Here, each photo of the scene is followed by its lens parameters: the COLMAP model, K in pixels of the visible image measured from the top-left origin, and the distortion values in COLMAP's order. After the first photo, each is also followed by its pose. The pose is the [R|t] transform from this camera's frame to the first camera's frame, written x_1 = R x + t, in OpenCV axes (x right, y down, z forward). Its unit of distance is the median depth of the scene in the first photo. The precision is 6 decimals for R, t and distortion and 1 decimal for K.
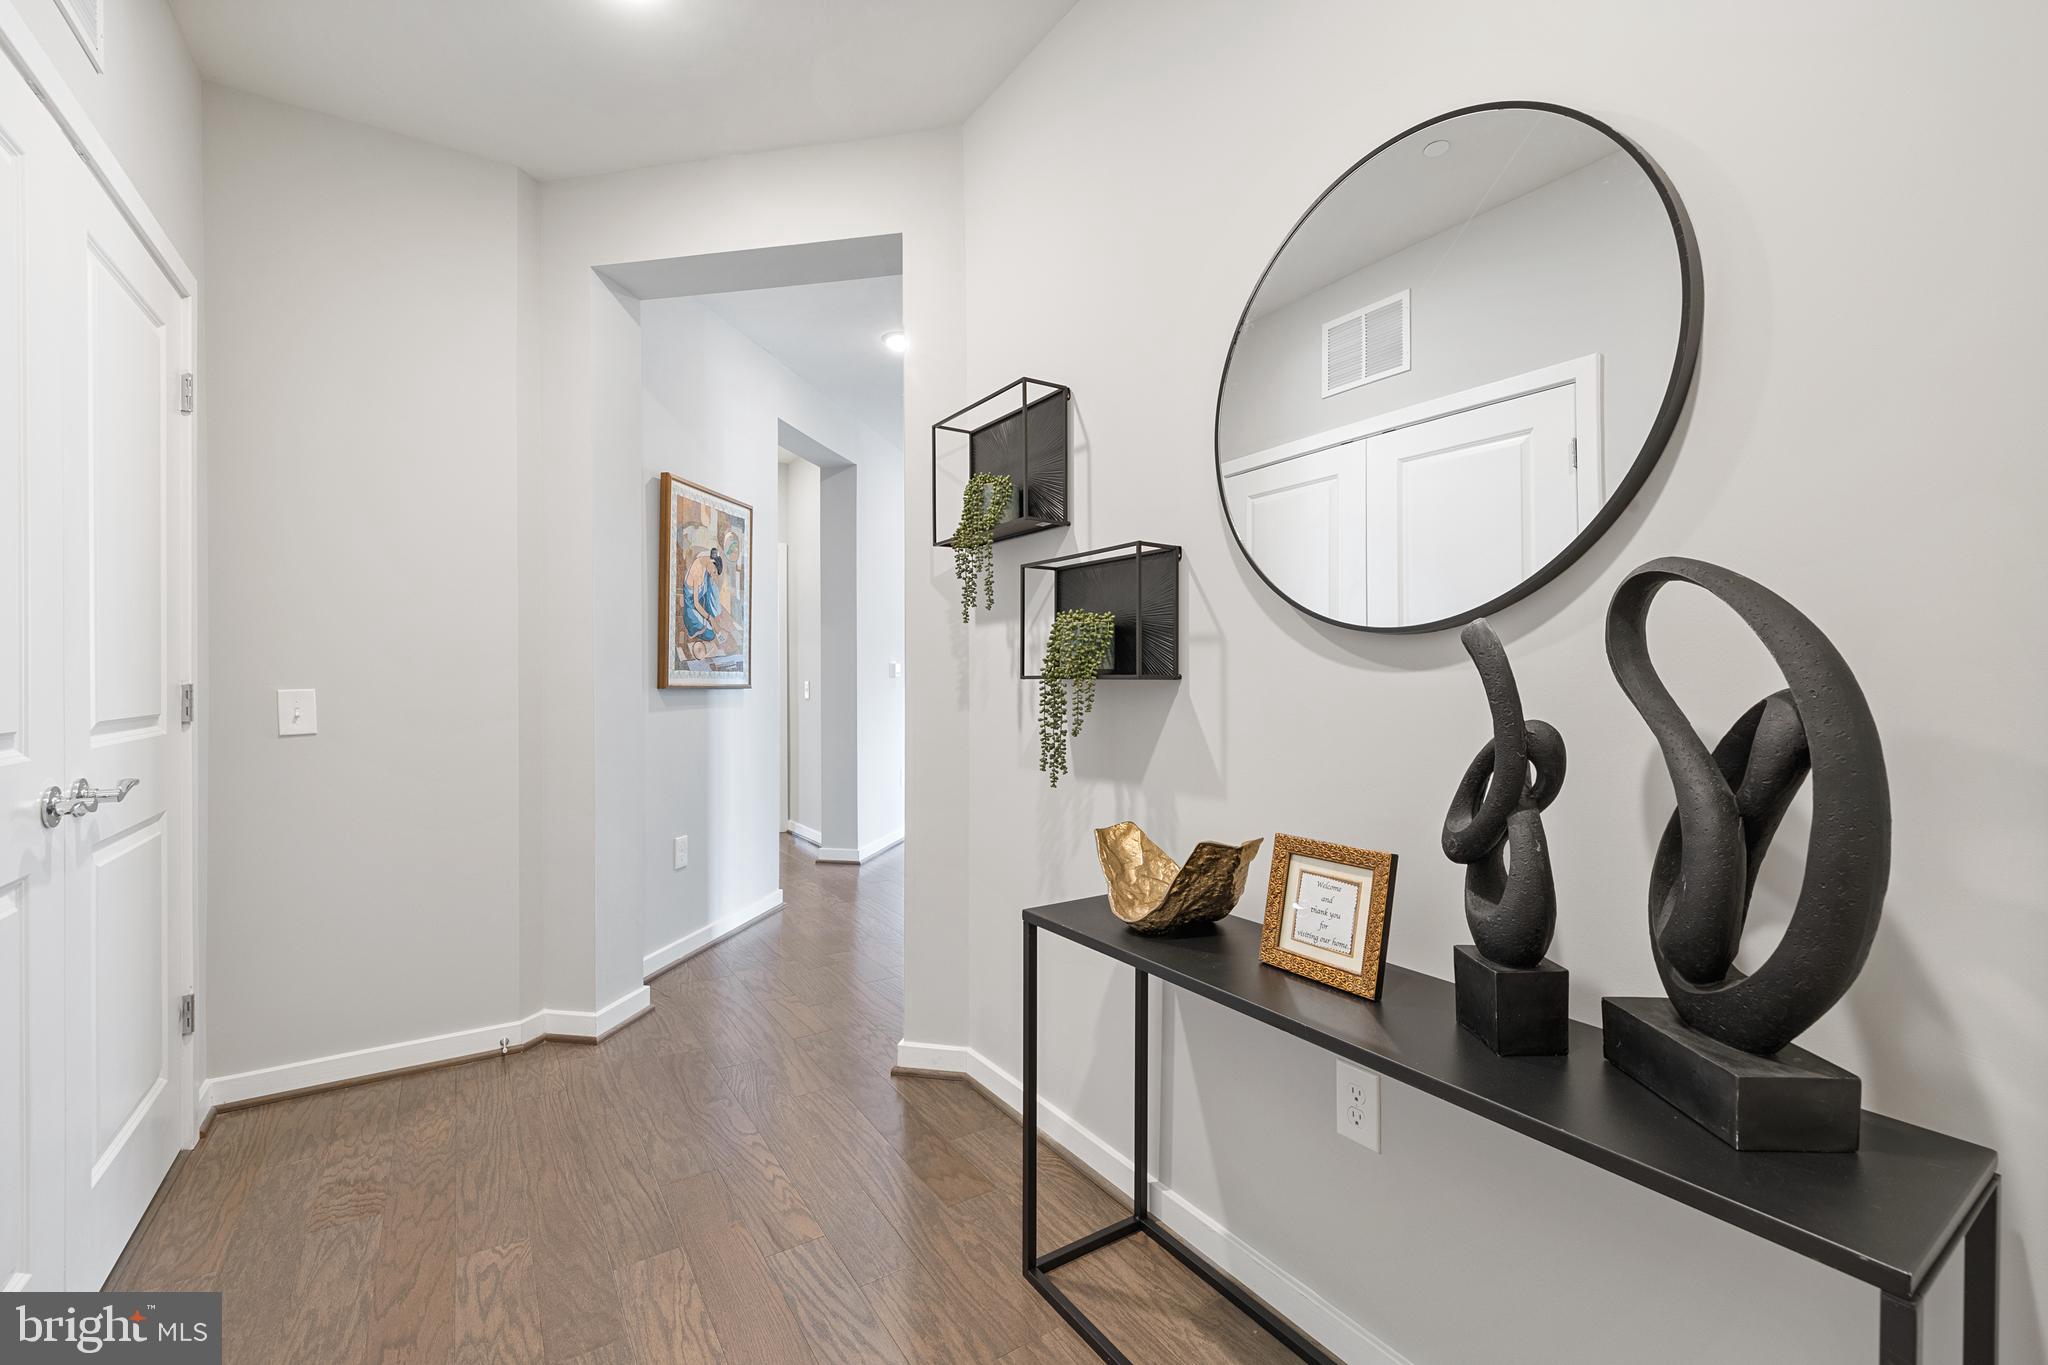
lens RADIAL K [[868.1, 0, 1020.9], [0, 868.1, 685.0], [0, 0, 1]] dist [0.000637, 0.000499]
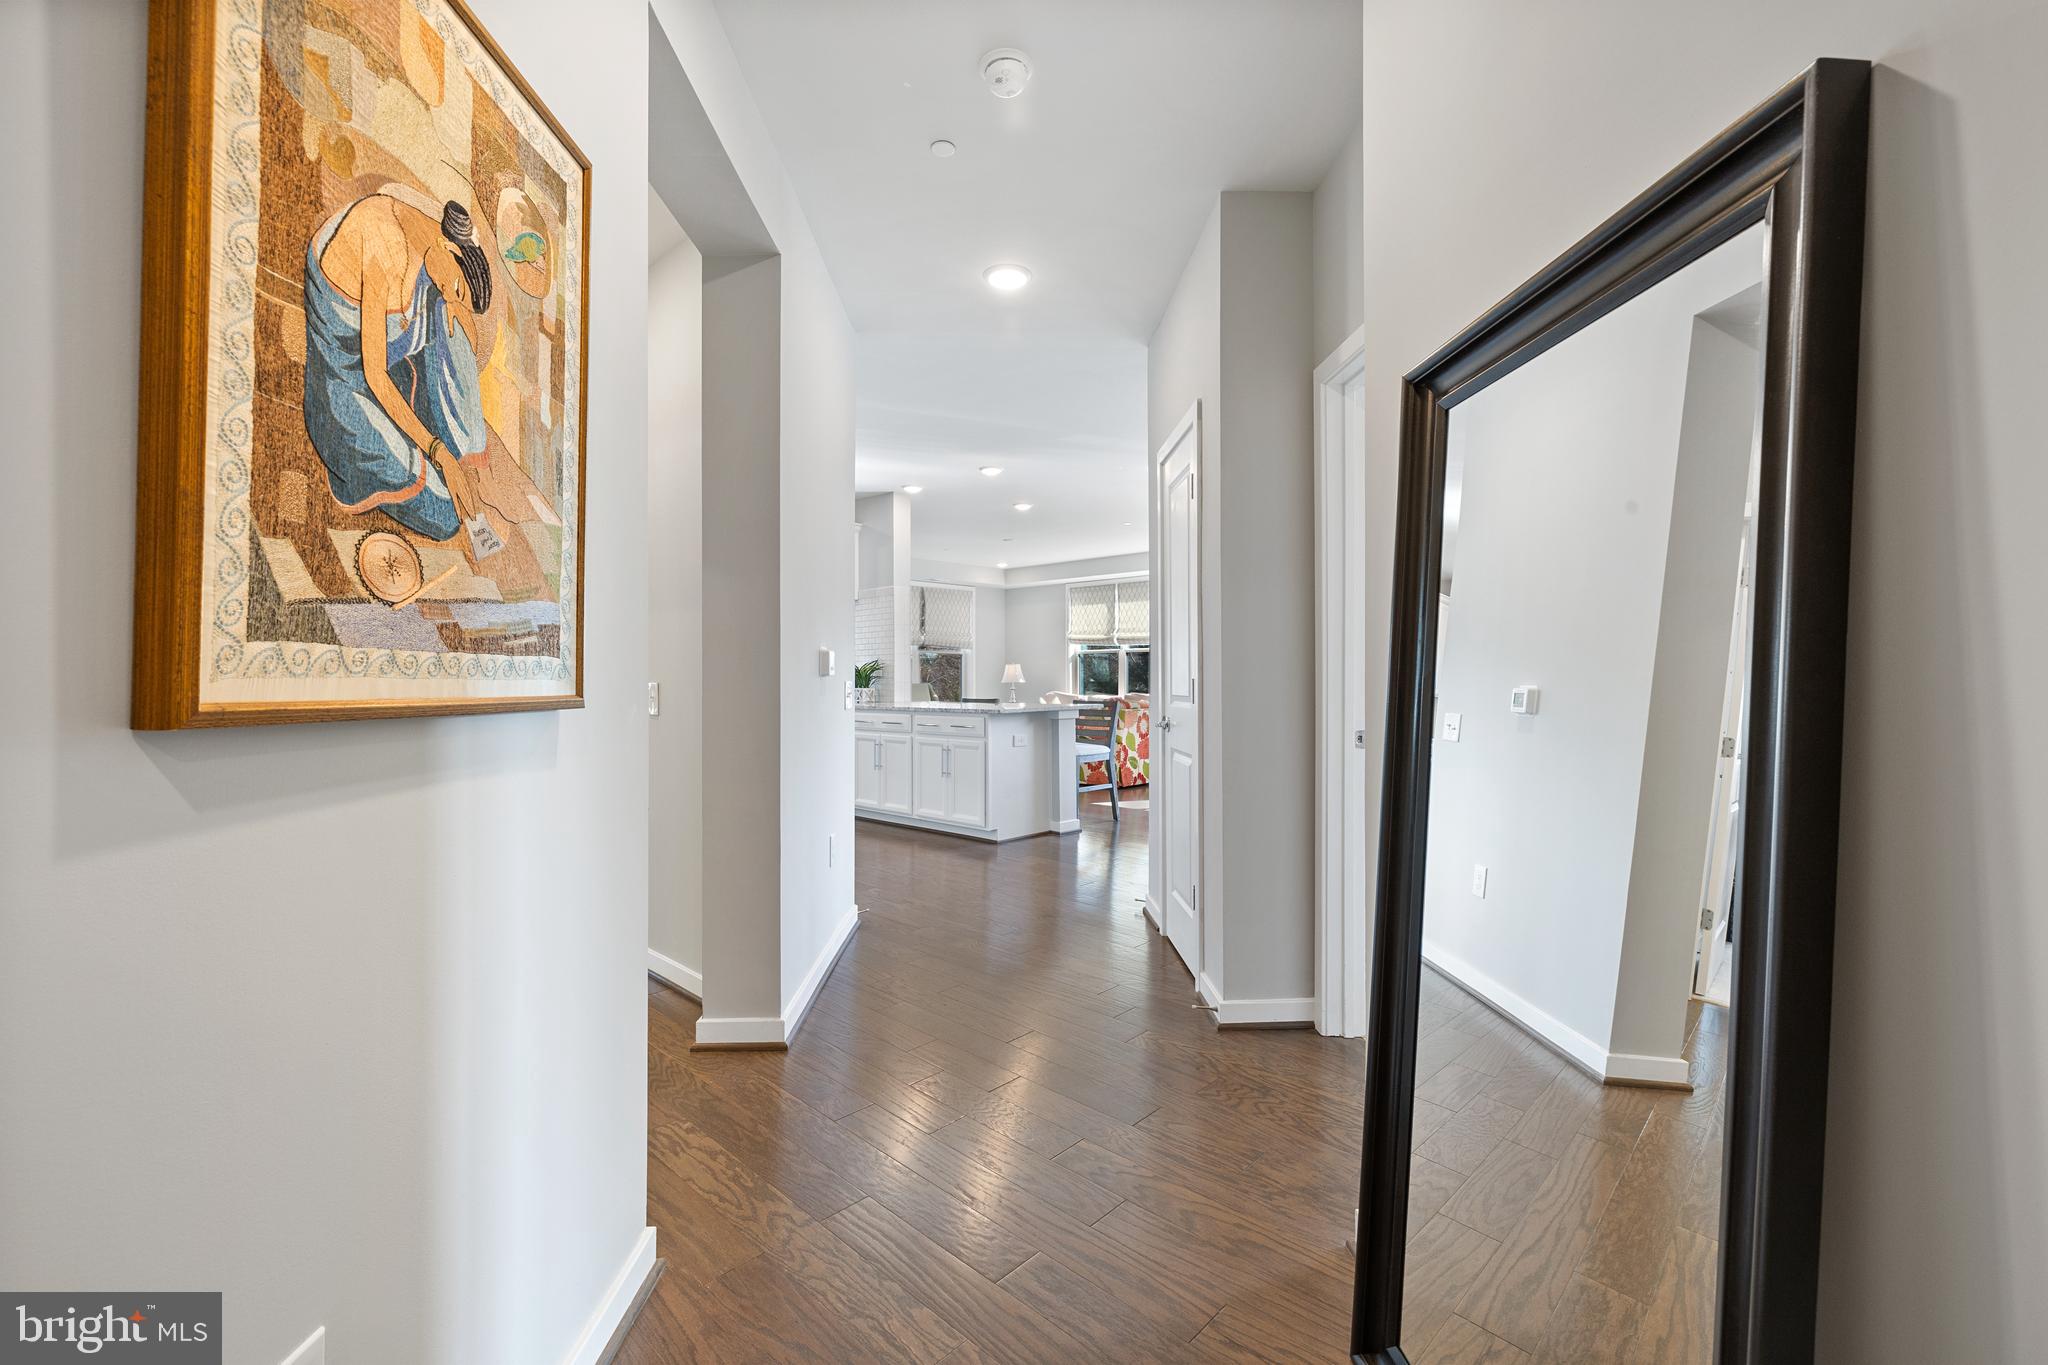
lens RADIAL K [[868.1, 0, 1022.9], [0, 868.1, 676.8], [0, 0, 1]] dist [0.000637, 0.000499]
pose [[0.974281, 0.001316, 0.225332, -0.239989], [0.000545, 0.999966, -0.008195, -0.005427], [-0.225335, 0.008107, 0.974248, 0.690953]]
